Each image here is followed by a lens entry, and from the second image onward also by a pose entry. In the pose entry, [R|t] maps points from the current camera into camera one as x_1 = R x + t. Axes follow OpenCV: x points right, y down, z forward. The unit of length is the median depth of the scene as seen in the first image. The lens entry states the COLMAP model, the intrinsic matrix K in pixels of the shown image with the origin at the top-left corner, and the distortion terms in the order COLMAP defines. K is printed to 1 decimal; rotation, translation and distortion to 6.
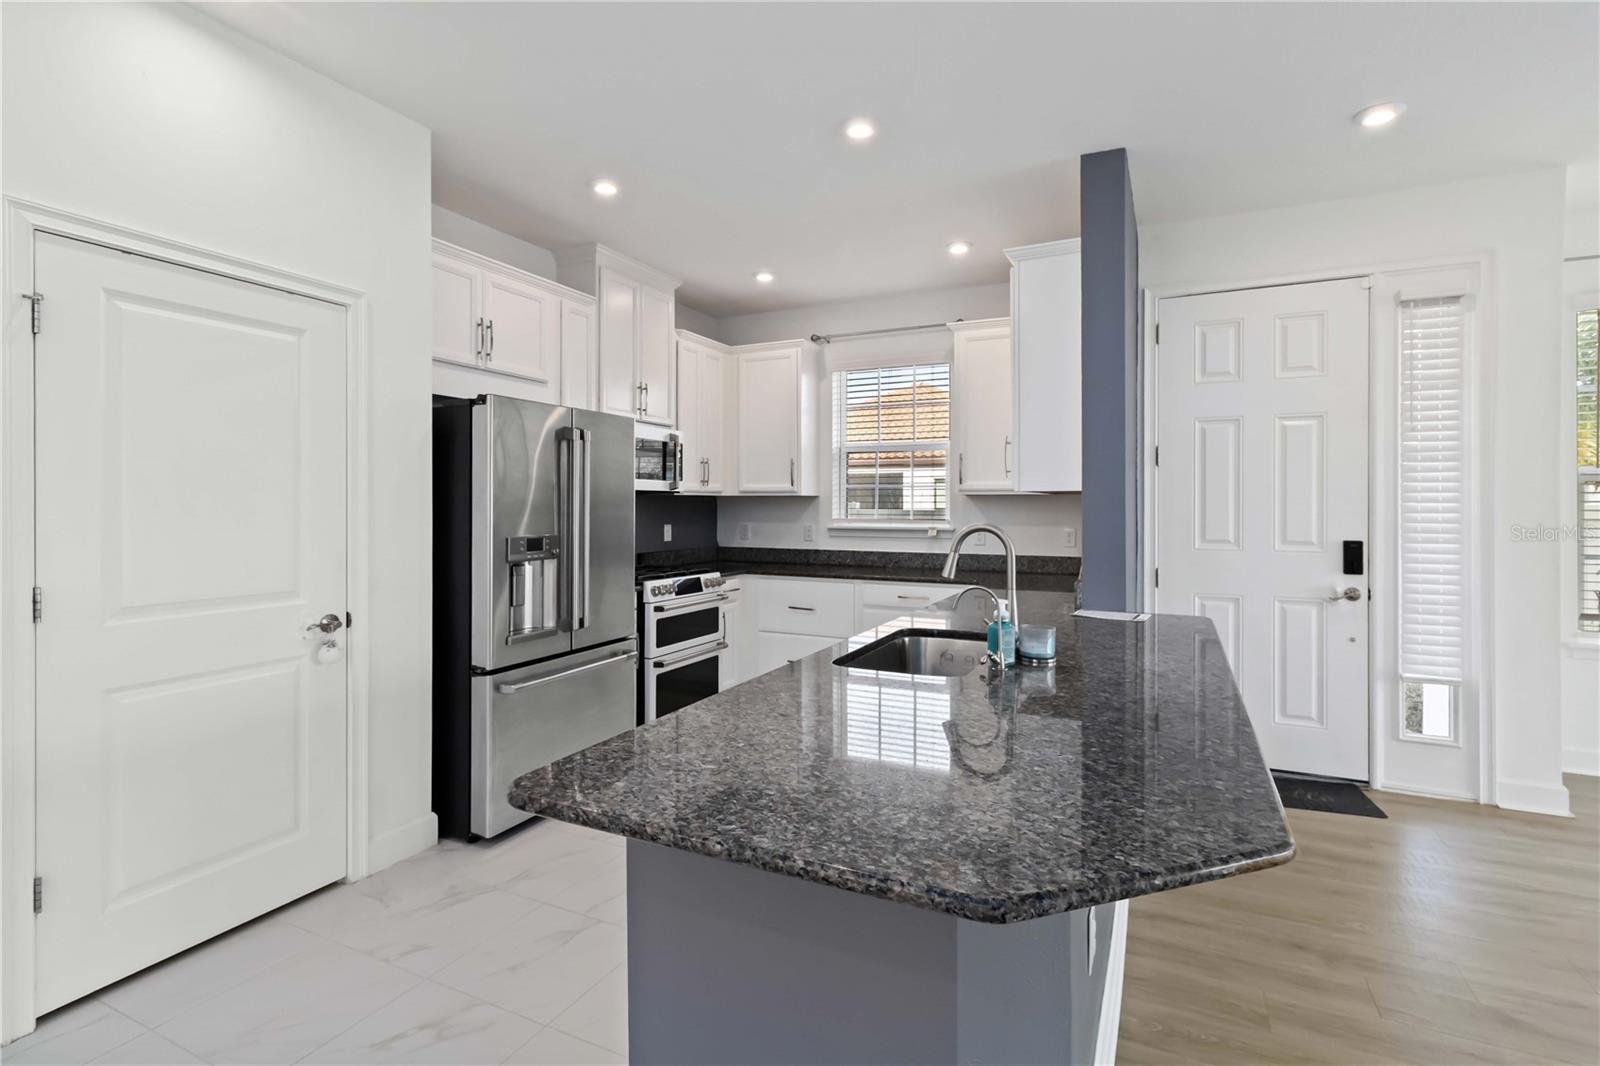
lens RADIAL K [[752.3, 0, 804.6], [0, 752.3, 517.1], [0, 0, 1]] dist [0.004894, -0.001304]
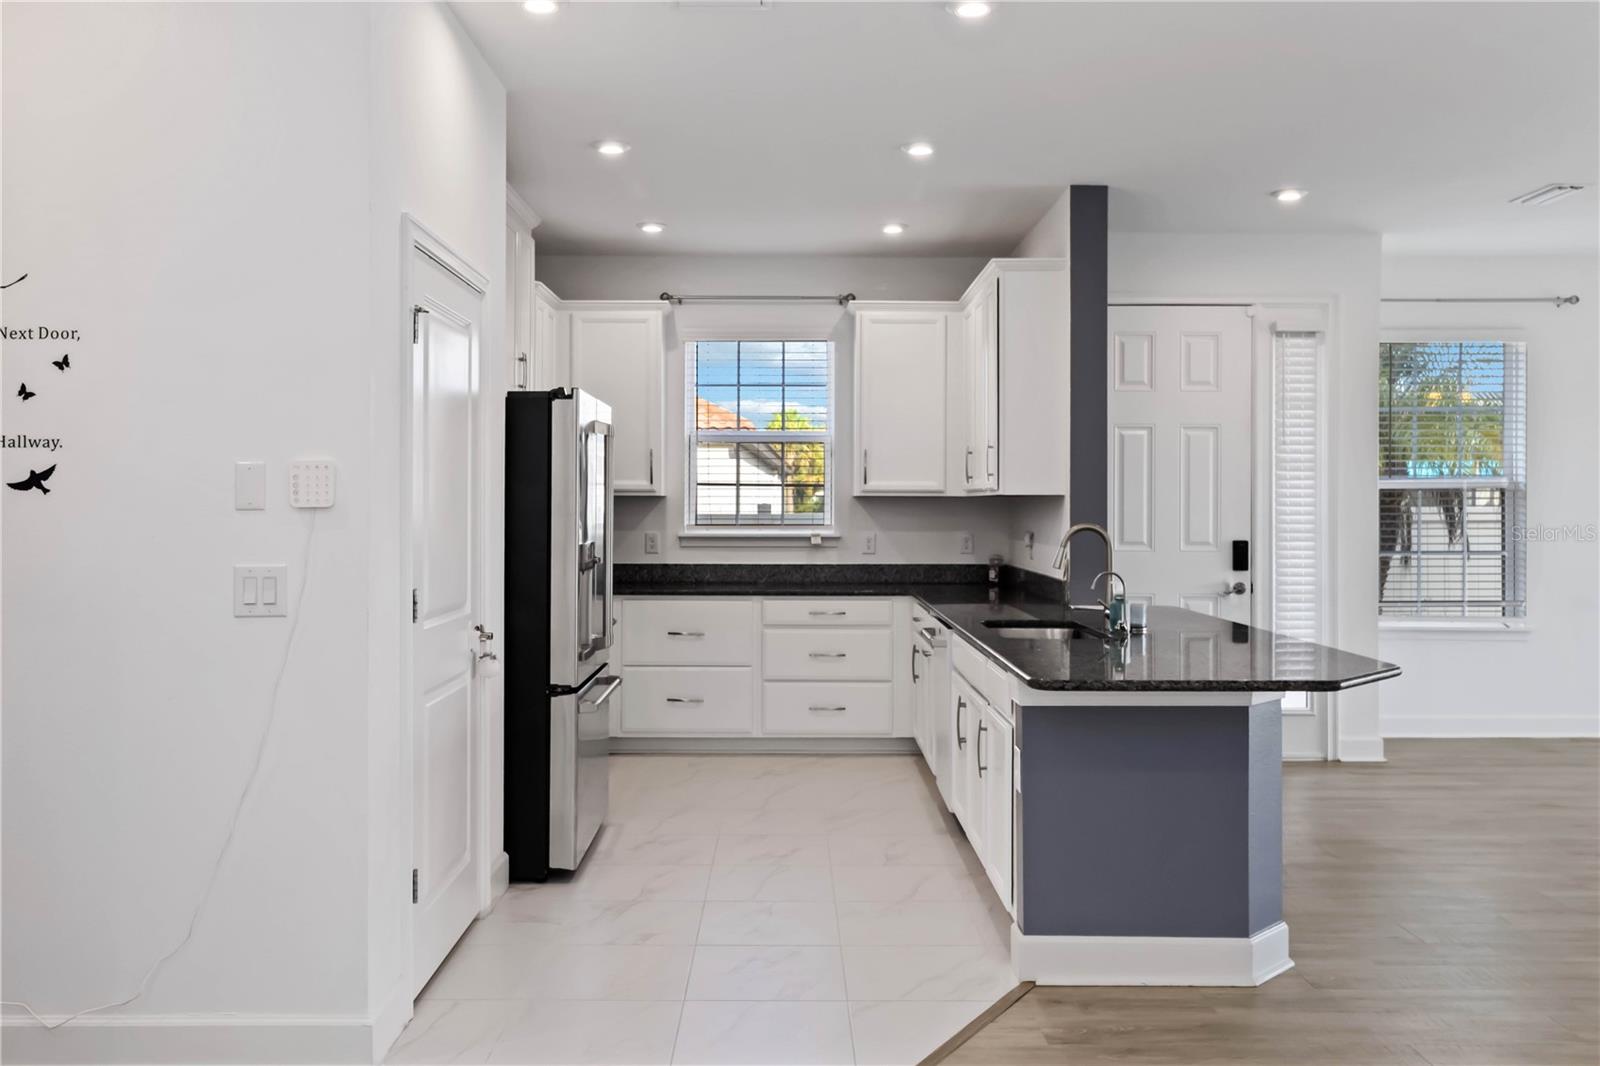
lens RADIAL K [[1286.8, 0, 797.9], [0, 1286.8, 532.2], [0, 0, 1]] dist [0.003565, 0.002968]
pose [[0.900559, -0.007661, 0.434666, -0.698958], [0.005432, 0.999965, 0.006369, 0.003516], [-0.434700, -0.003374, 0.900569, -0.437993]]
